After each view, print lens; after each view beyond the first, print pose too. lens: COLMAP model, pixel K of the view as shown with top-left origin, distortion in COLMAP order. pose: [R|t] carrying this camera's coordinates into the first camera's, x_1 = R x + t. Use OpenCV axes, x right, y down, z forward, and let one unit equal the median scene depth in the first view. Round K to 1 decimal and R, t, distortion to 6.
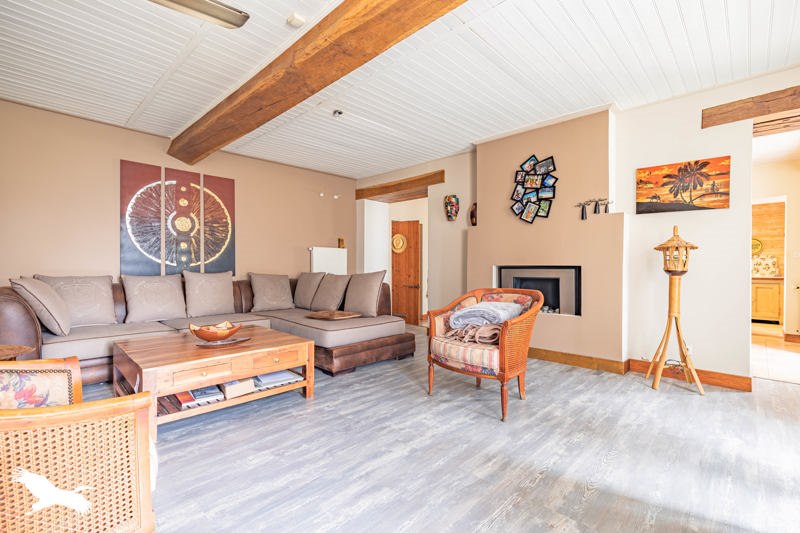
lens RADIAL K [[367.6, 0, 395.4], [0, 367.6, 270.7], [0, 0, 1]] dist [-0.001811, 0.001917]
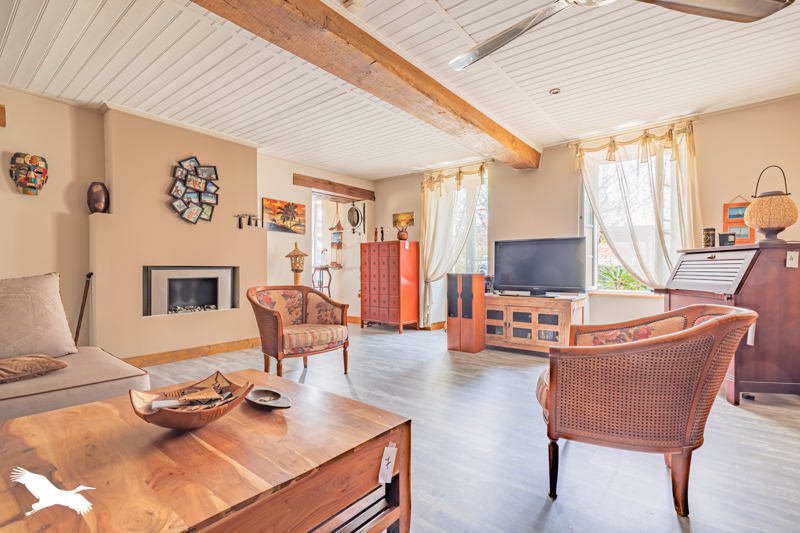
lens RADIAL K [[367.6, 0, 396.5], [0, 367.6, 266.4], [0, 0, 1]] dist [-0.001811, 0.001917]
pose [[-0.093459, -0.002512, 0.995620, -0.704958], [0.002971, 0.999992, 0.002802, -0.014383], [-0.995619, 0.003220, -0.093451, 0.558791]]
